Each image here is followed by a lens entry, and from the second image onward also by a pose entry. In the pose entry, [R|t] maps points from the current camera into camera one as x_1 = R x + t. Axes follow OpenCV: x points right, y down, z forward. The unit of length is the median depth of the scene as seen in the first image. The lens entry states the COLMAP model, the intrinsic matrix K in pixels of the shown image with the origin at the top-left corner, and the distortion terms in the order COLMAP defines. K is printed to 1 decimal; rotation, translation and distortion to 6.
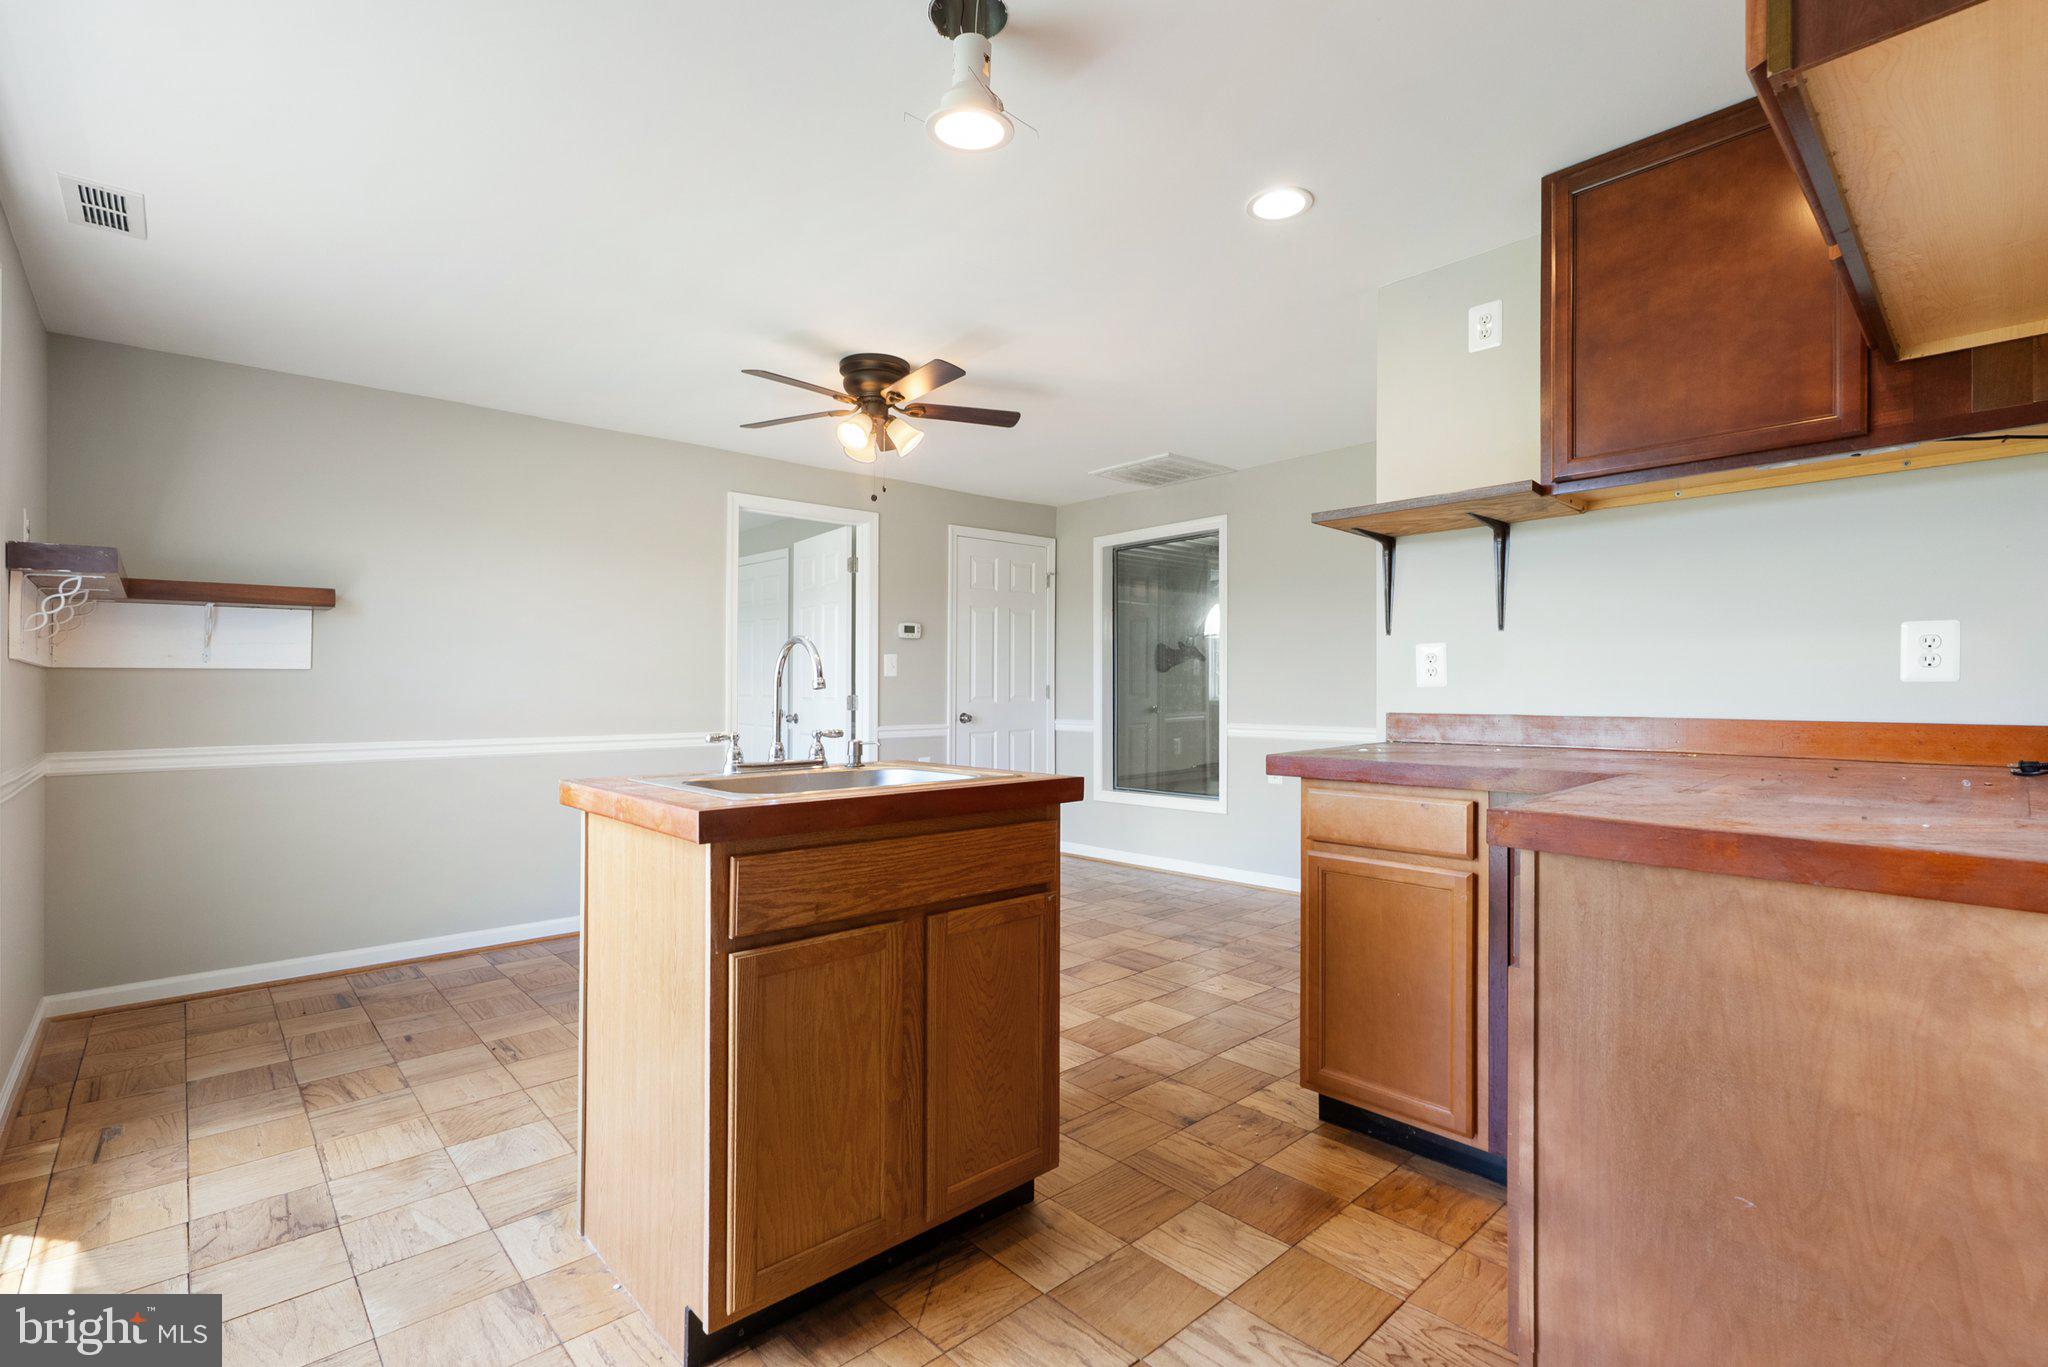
lens RADIAL K [[933.3, 0, 1023.9], [0, 933.3, 676.7], [0, 0, 1]] dist [-0.003362, 0.000972]
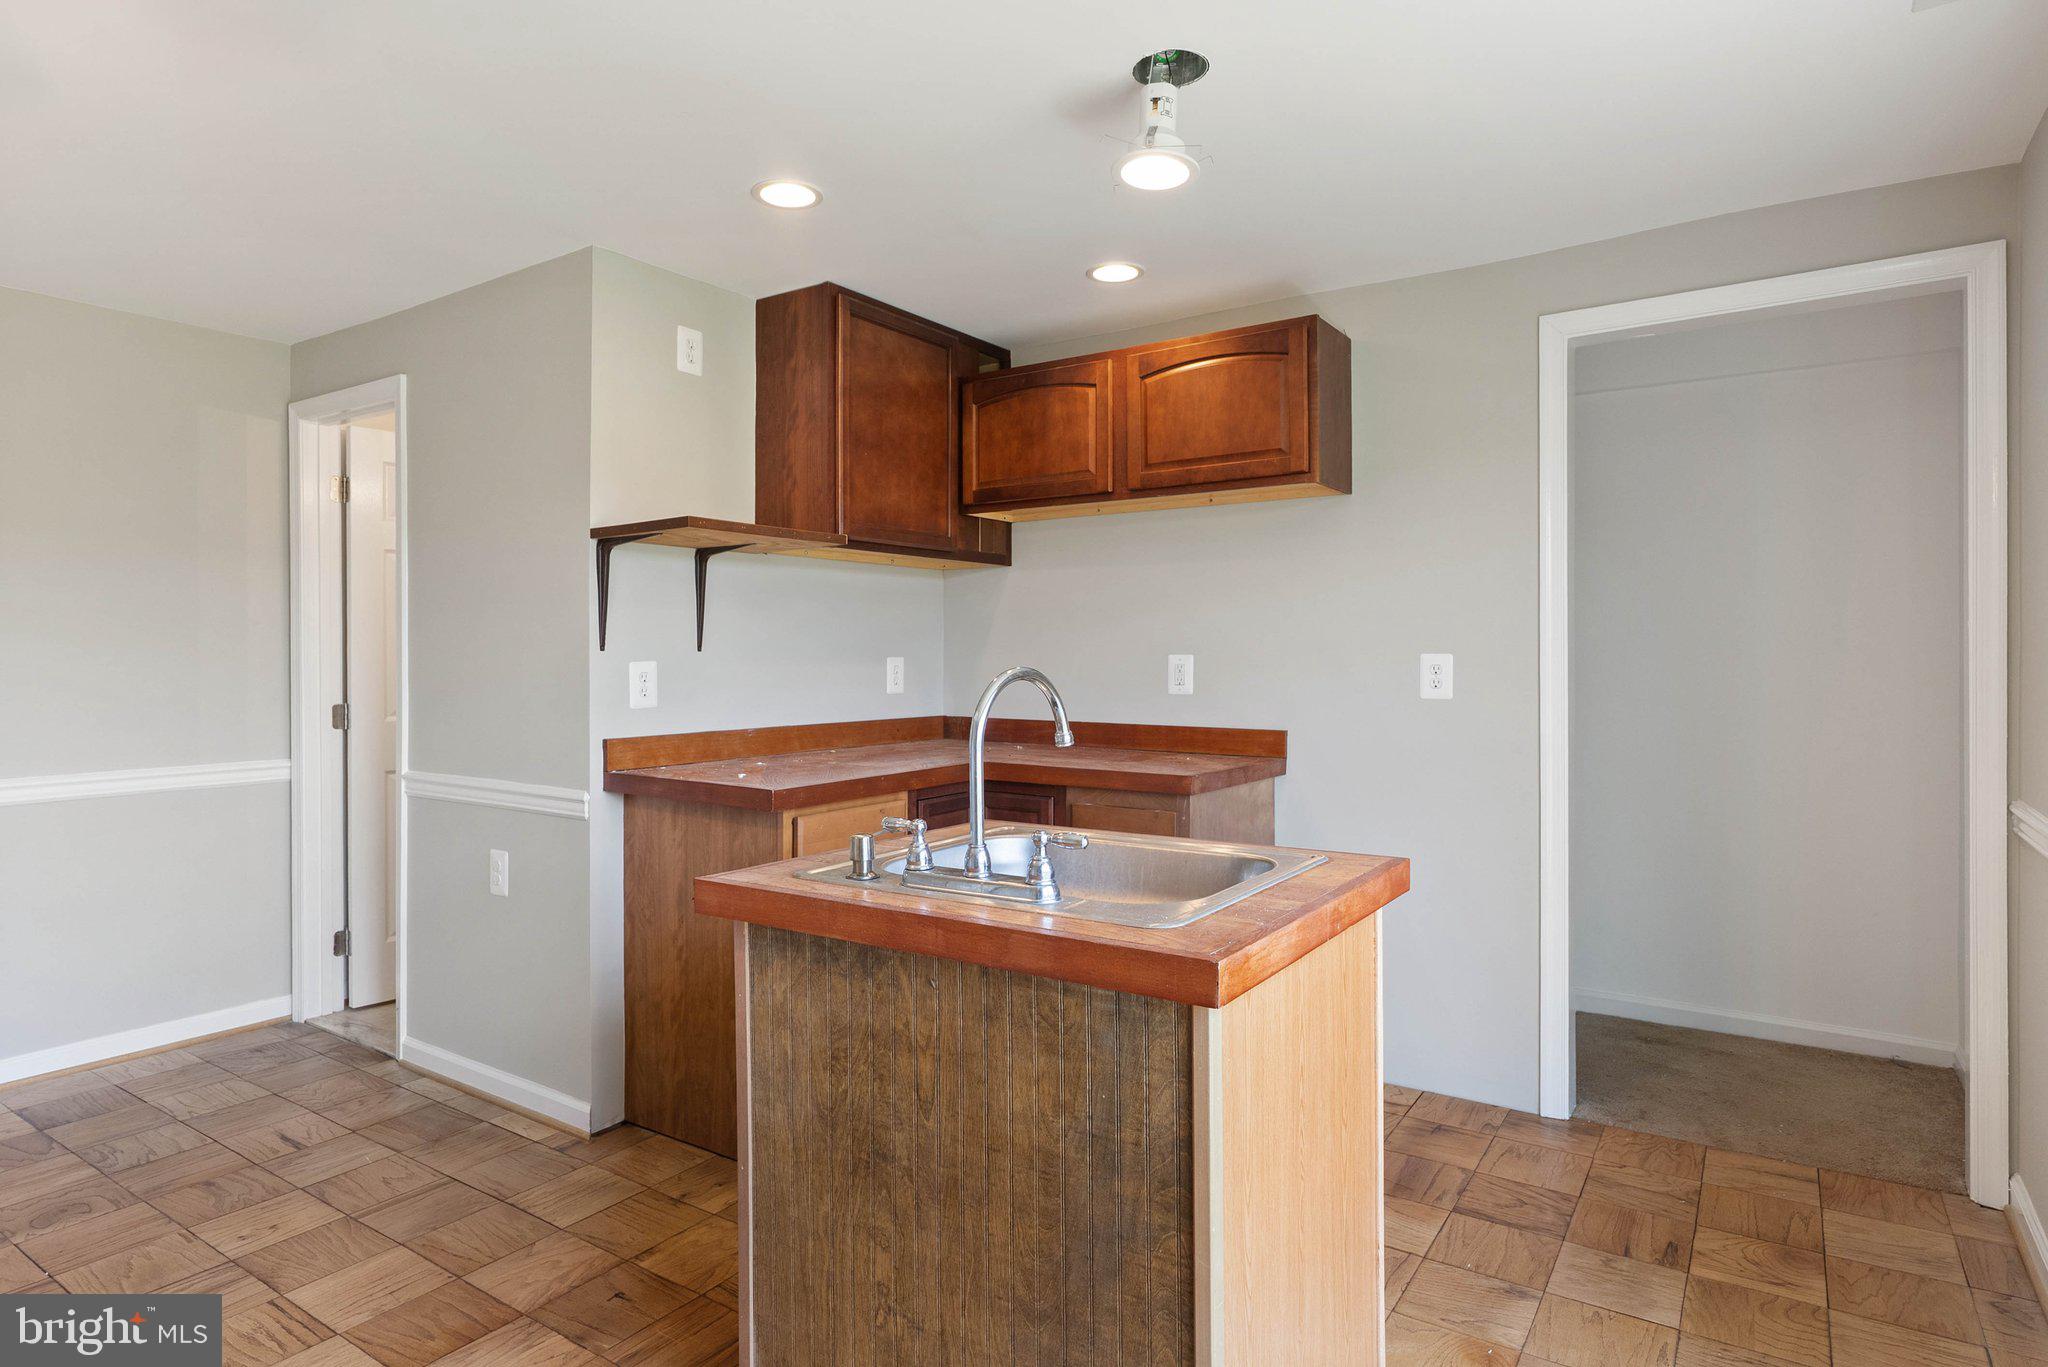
lens RADIAL K [[1122.3, 0, 1028.5], [0, 1122.3, 667.9], [0, 0, 1]] dist [-0.002196, 0.000395]
pose [[-0.227439, -0.004026, 0.973784, -0.743124], [-0.005373, 0.999981, 0.002879, -0.034478], [-0.973778, -0.004577, -0.227456, 0.873771]]
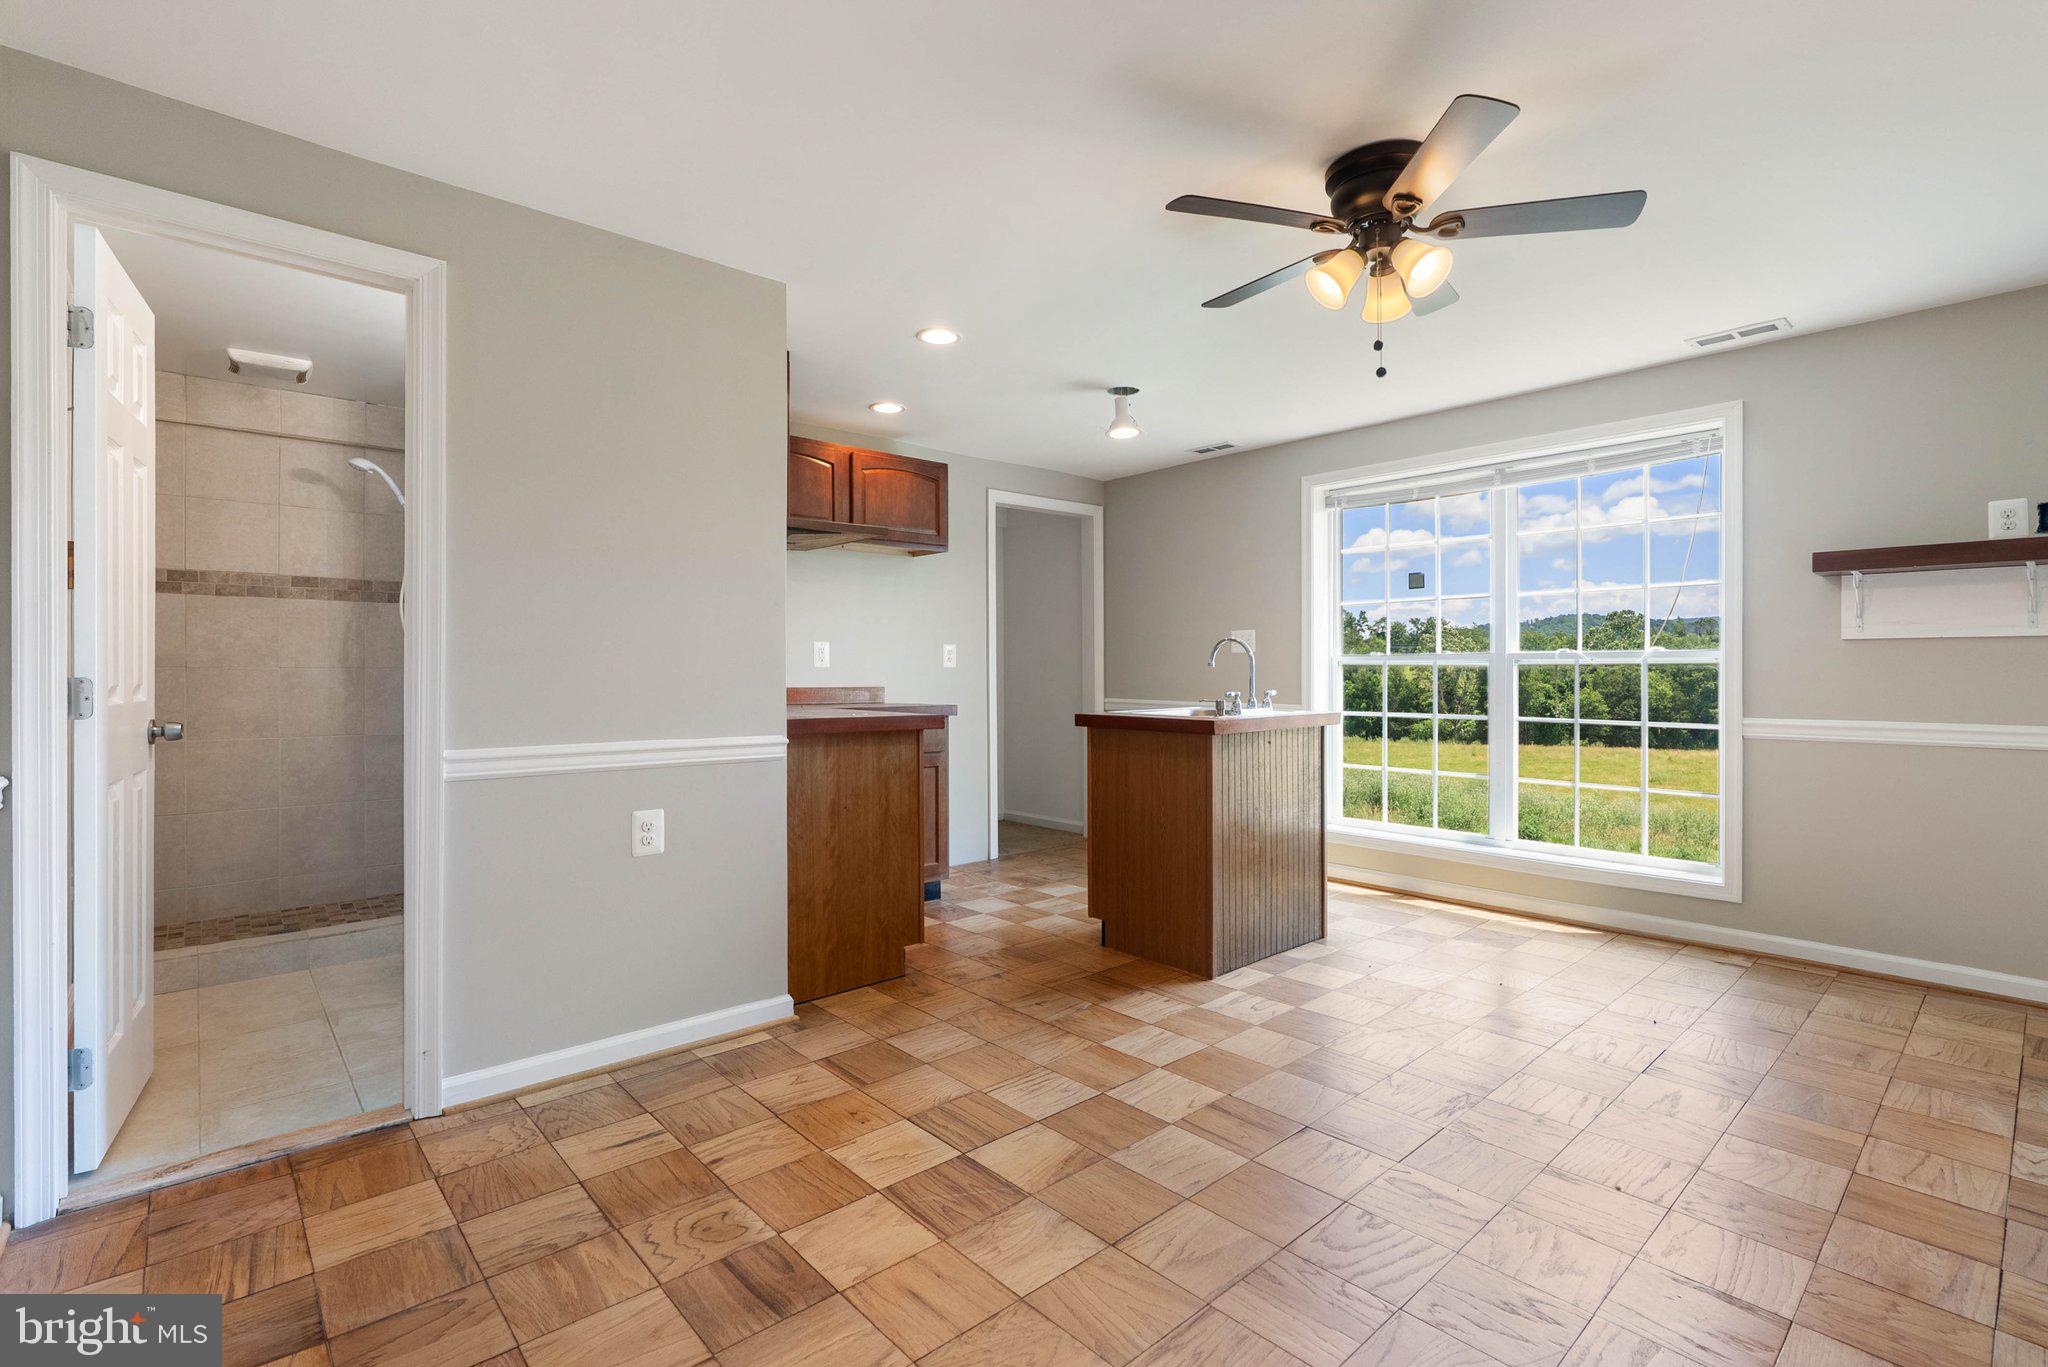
lens RADIAL K [[933.3, 0, 1027.5], [0, 933.3, 682.1], [0, 0, 1]] dist [-0.003362, 0.000972]
pose [[-0.999807, 0.005214, 0.018925, 0.086469], [0.005213, 0.999986, -0.000102, 0.028840], [-0.018925, -0.000004, -0.999821, 2.091540]]
